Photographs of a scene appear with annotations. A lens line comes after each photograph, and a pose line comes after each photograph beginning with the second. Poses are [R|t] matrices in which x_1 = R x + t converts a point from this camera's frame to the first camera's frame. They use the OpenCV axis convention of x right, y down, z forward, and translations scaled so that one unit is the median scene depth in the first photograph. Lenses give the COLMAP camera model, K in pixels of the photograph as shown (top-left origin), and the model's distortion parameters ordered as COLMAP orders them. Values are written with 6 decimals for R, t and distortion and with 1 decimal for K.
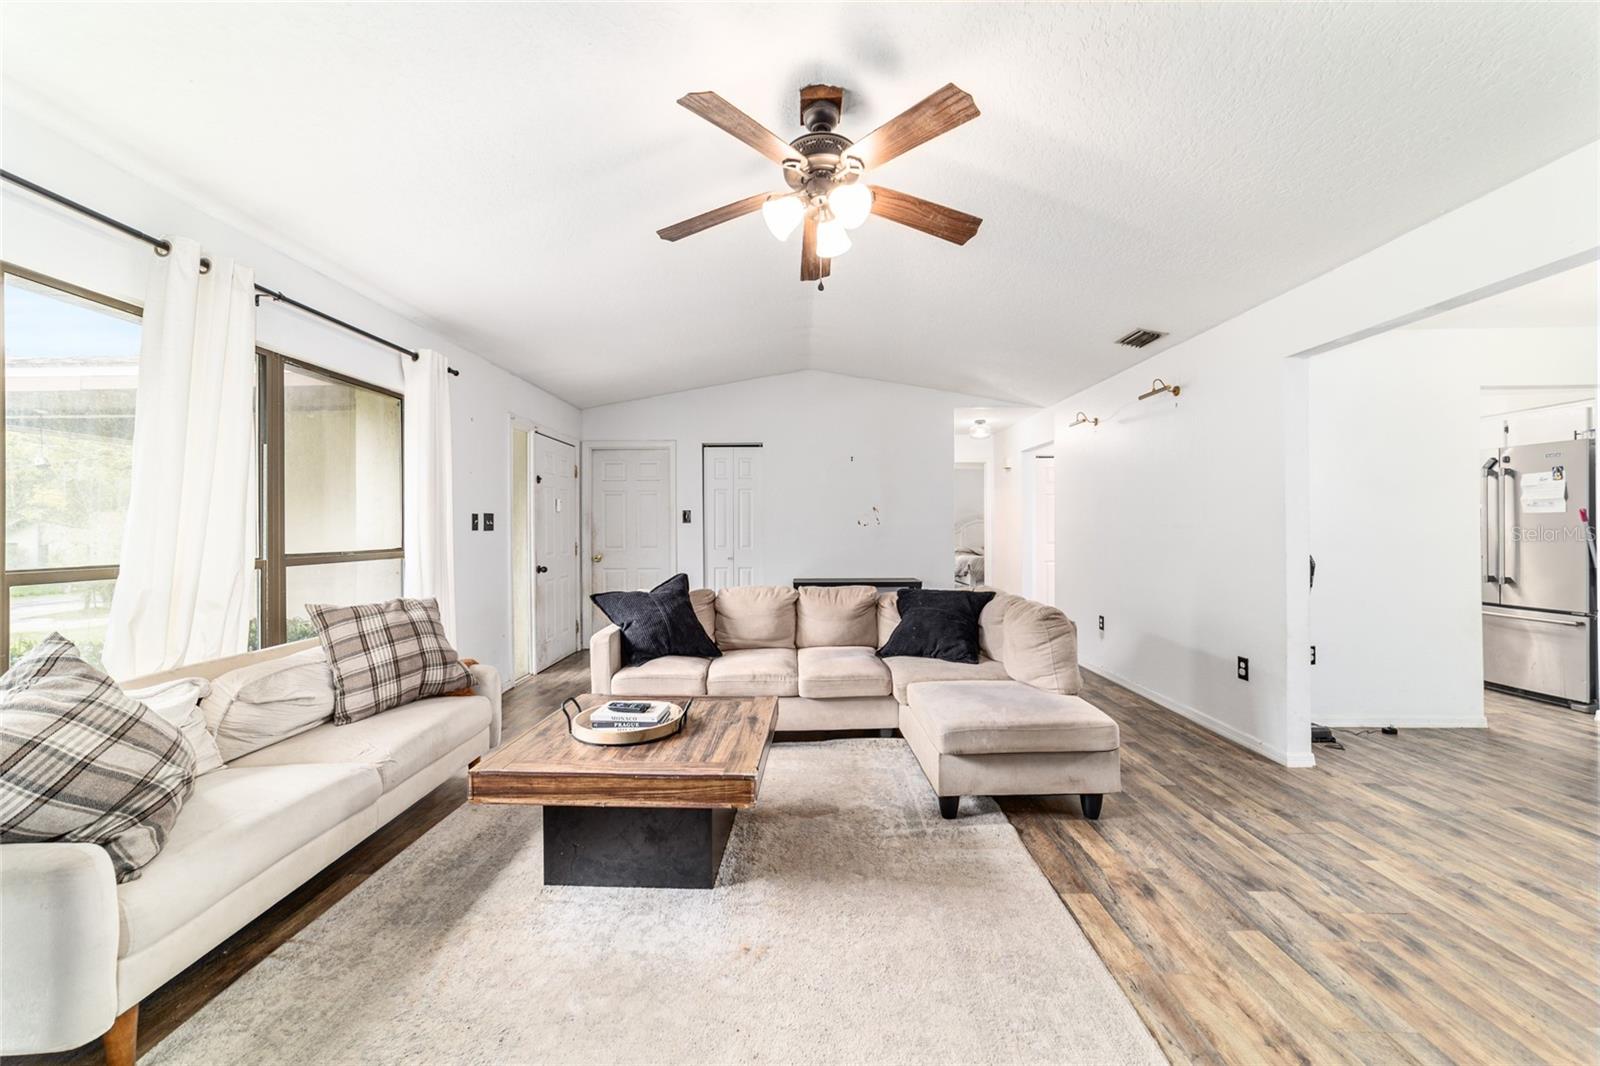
lens RADIAL K [[613.0, 0, 799.4], [0, 613.0, 528.2], [0, 0, 1]] dist [-0.018973, 0.009101]
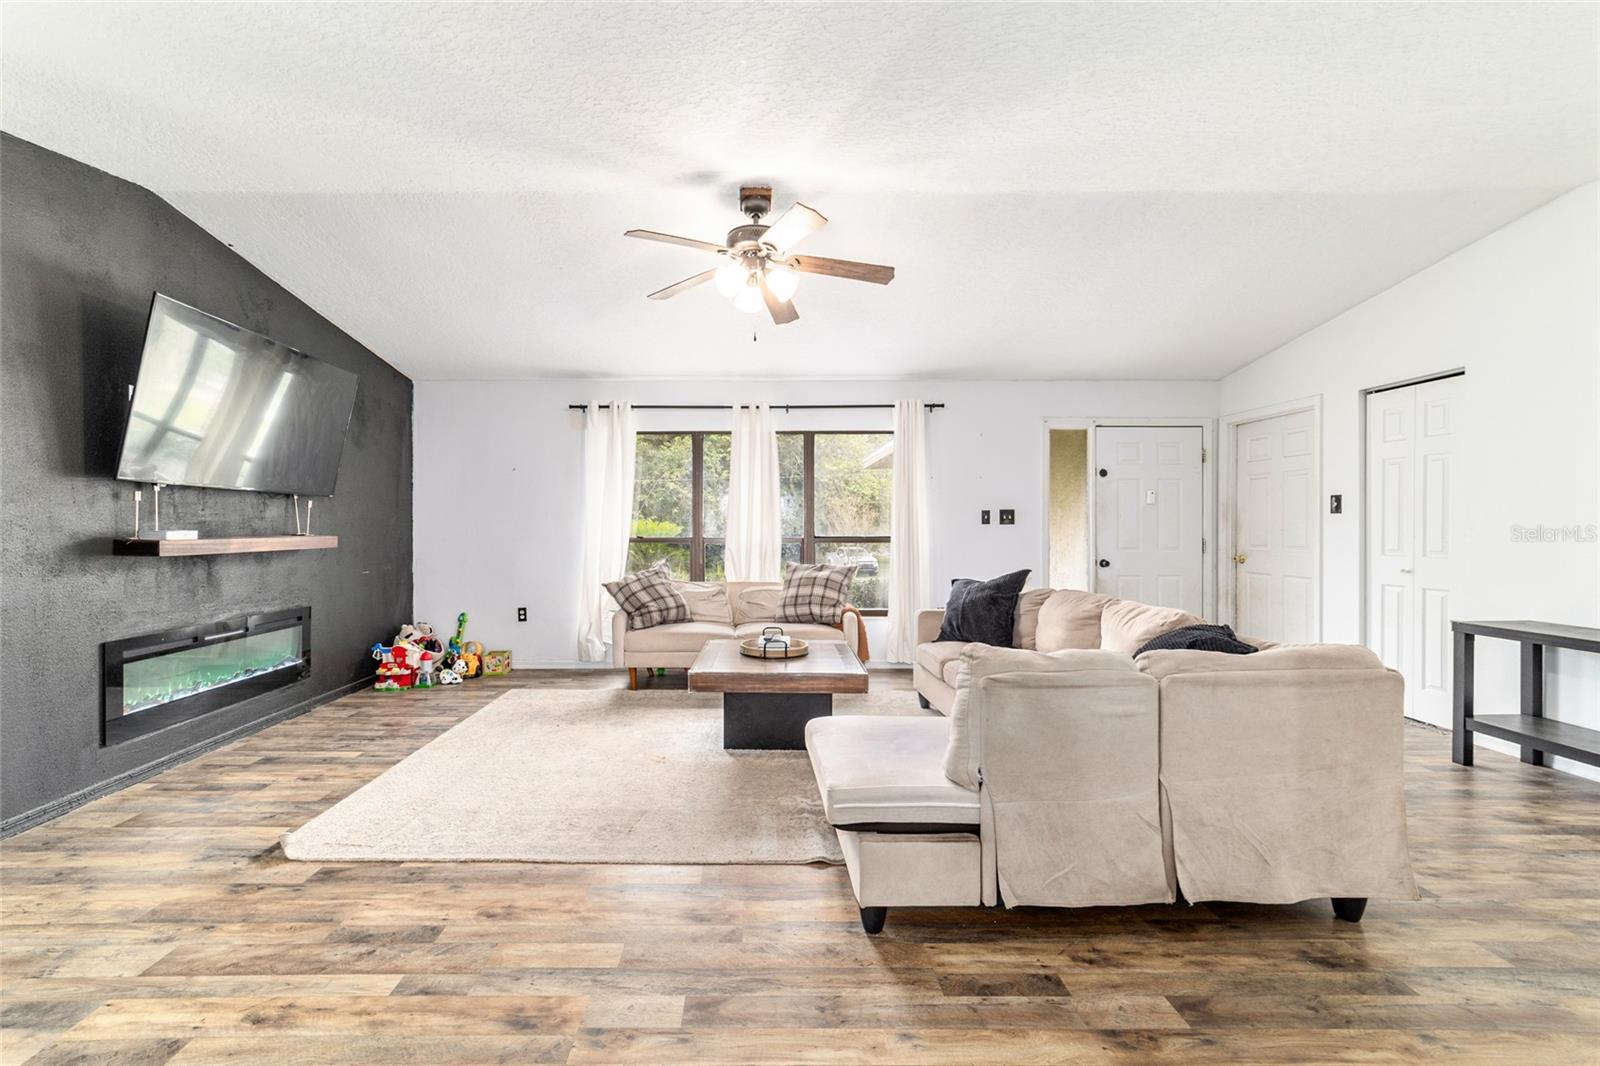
lens RADIAL K [[629.8, 0, 756.6], [0, 629.8, 529.1], [0, 0, 1]] dist [-0.021891, 0.009639]
pose [[0.014063, 0.010944, -0.999841, 1.177007], [0.002922, 0.999935, 0.010987, -0.002219], [0.999897, -0.003076, 0.014030, 0.834748]]
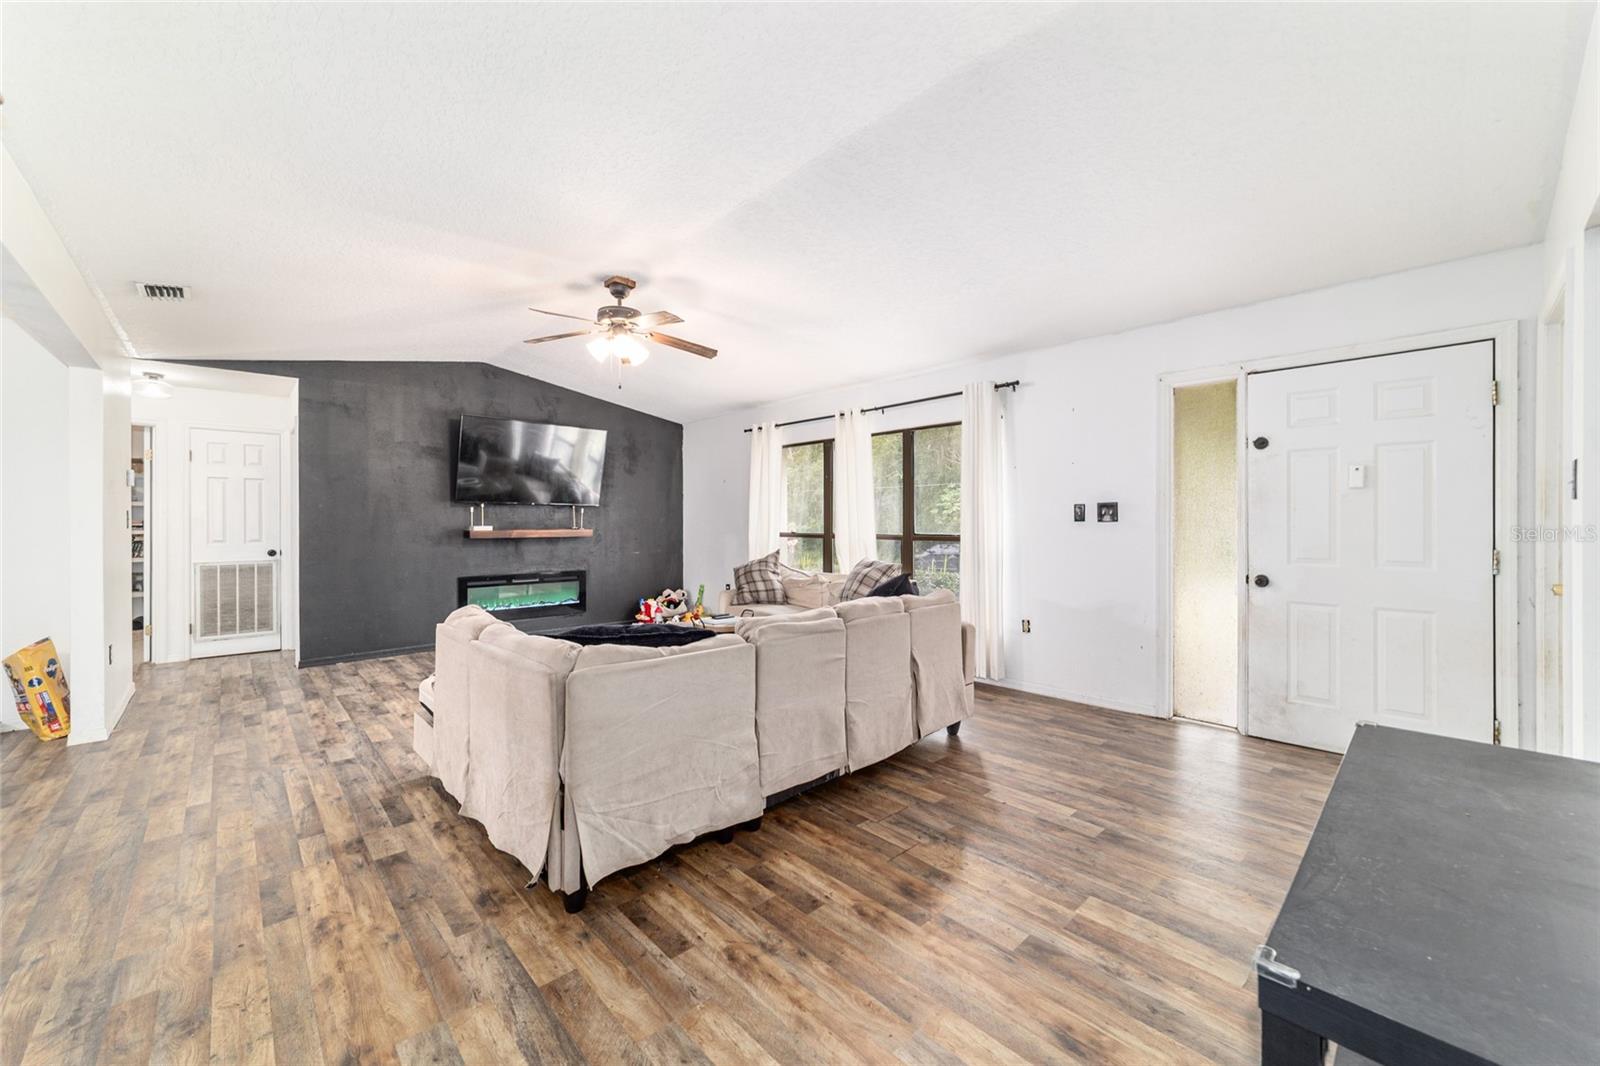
lens RADIAL K [[624.1, 0, 798.2], [0, 624.1, 521.0], [0, 0, 1]] dist [-0.013156, 0.008513]
pose [[-0.727029, 0.006358, -0.686577, 0.773950], [0.007366, 0.999972, 0.001461, -0.003139], [0.686567, -0.003995, -0.727056, 2.279291]]
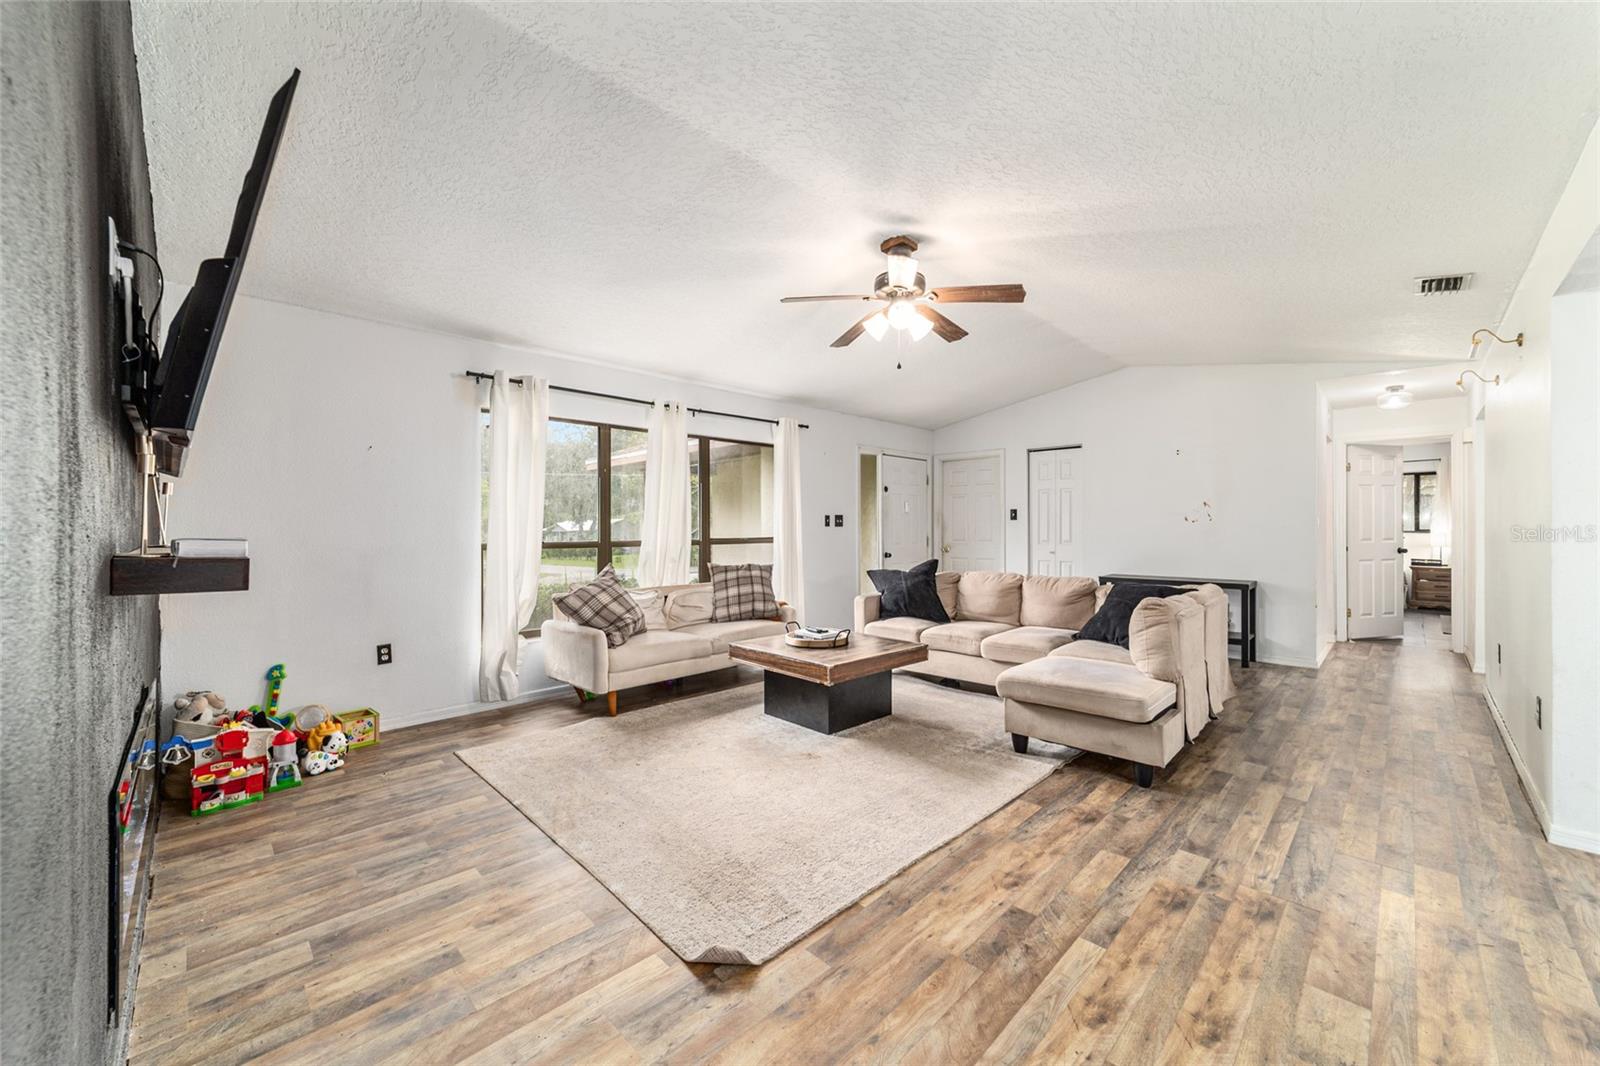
lens RADIAL K [[613.0, 0, 799.4], [0, 613.0, 528.2], [0, 0, 1]] dist [-0.018973, 0.009101]
pose [[0.712645, 0.003179, -0.701518, 0.790300], [0.000939, 0.999985, 0.005485, -0.000876], [0.701524, -0.004568, 0.712631, -0.222573]]
